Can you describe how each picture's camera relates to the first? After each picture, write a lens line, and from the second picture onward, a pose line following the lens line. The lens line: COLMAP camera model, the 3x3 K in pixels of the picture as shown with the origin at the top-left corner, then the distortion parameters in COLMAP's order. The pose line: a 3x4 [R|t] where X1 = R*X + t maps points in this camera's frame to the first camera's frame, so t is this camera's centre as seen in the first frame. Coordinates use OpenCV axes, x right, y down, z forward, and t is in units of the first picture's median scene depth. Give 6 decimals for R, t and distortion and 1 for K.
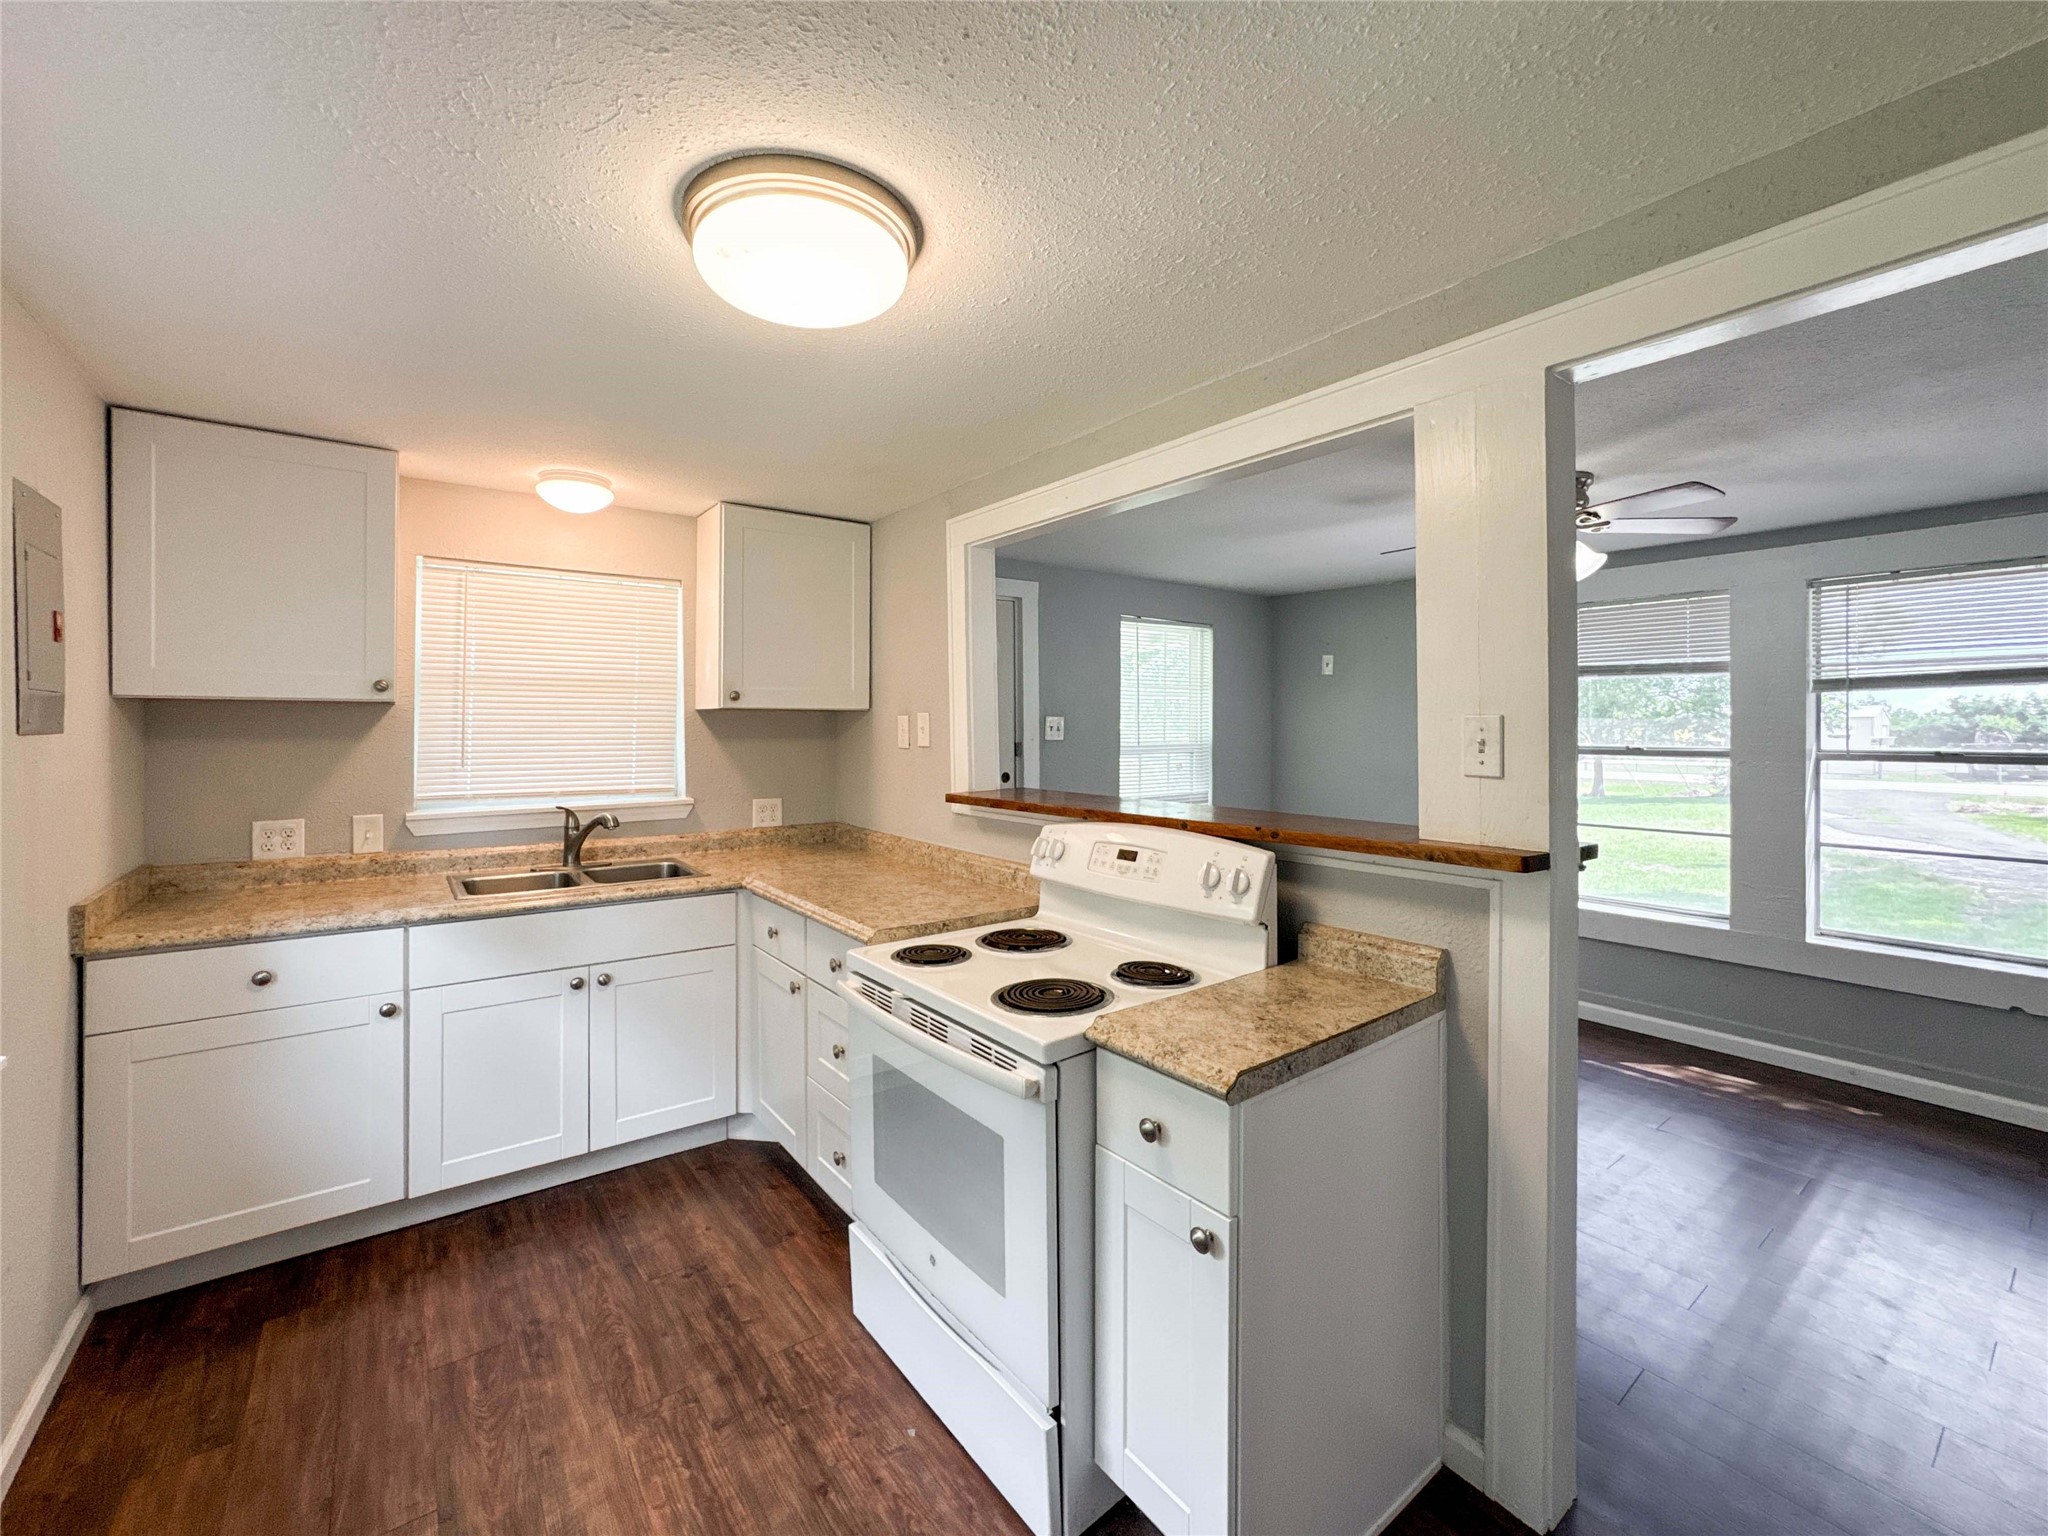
lens RADIAL K [[840.5, 0, 1023.6], [0, 840.5, 719.4], [0, 0, 1]] dist [-0.028383, 0.010846]
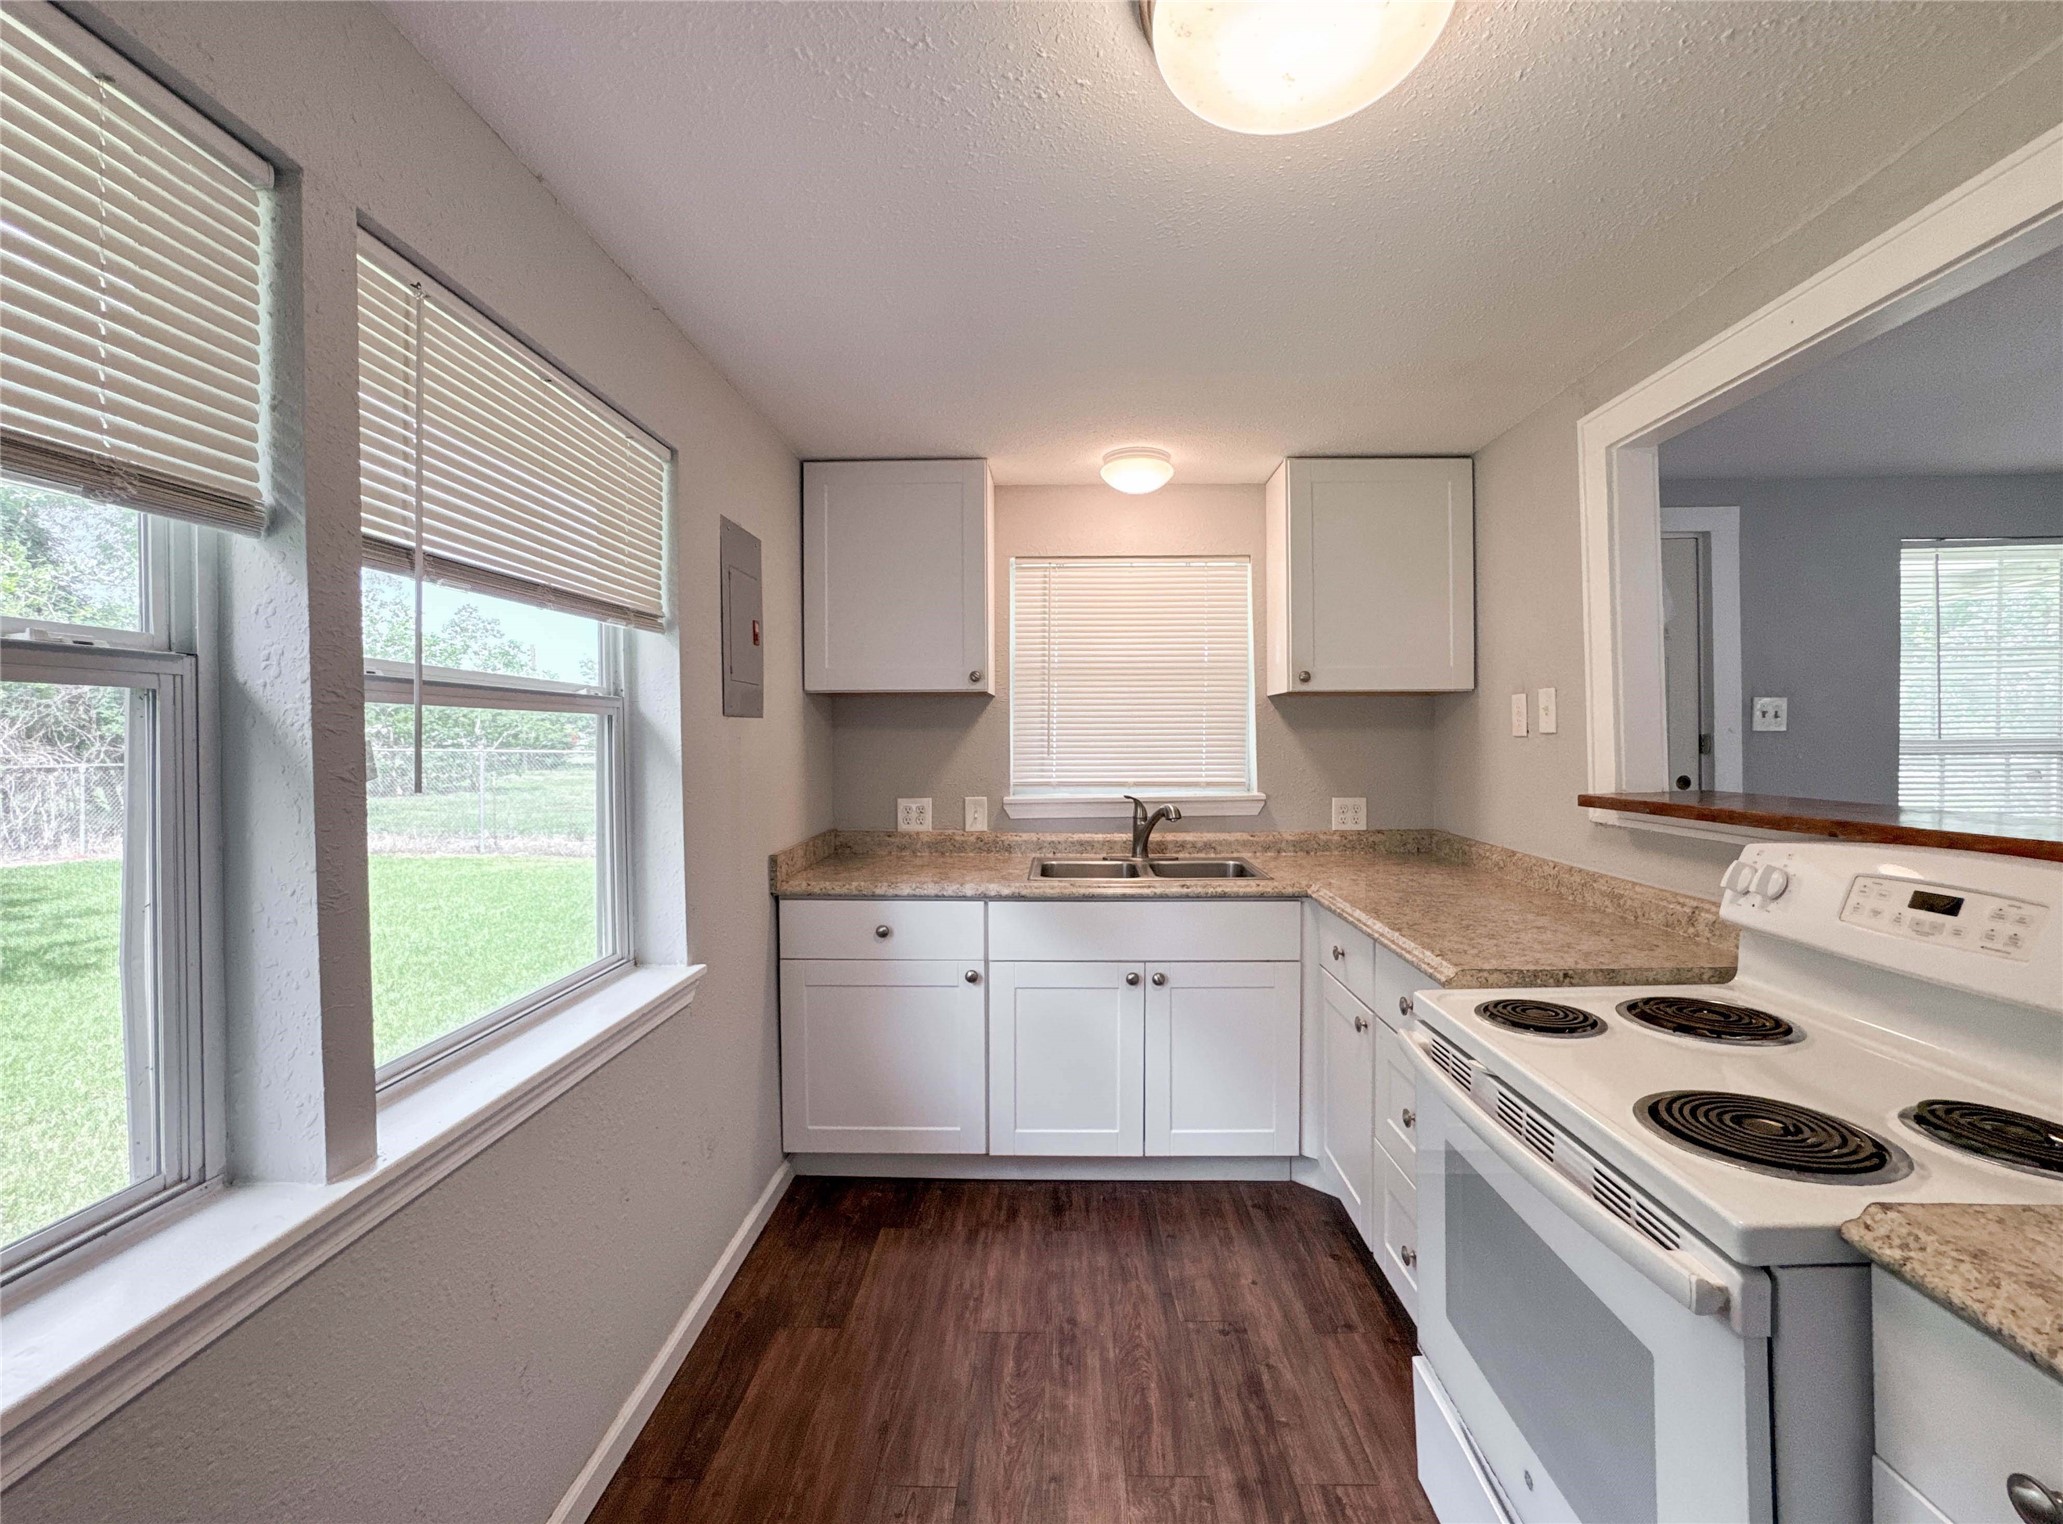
lens RADIAL K [[846.6, 0, 1082.8], [0, 846.6, 752.9], [0, 0, 1]] dist [-0.028383, 0.010846]
pose [[0.794464, 0.000099, -0.607312, 0.008801], [0.013926, 0.999734, 0.018381, 0.041498], [0.607152, -0.023061, 0.794251, 0.208879]]
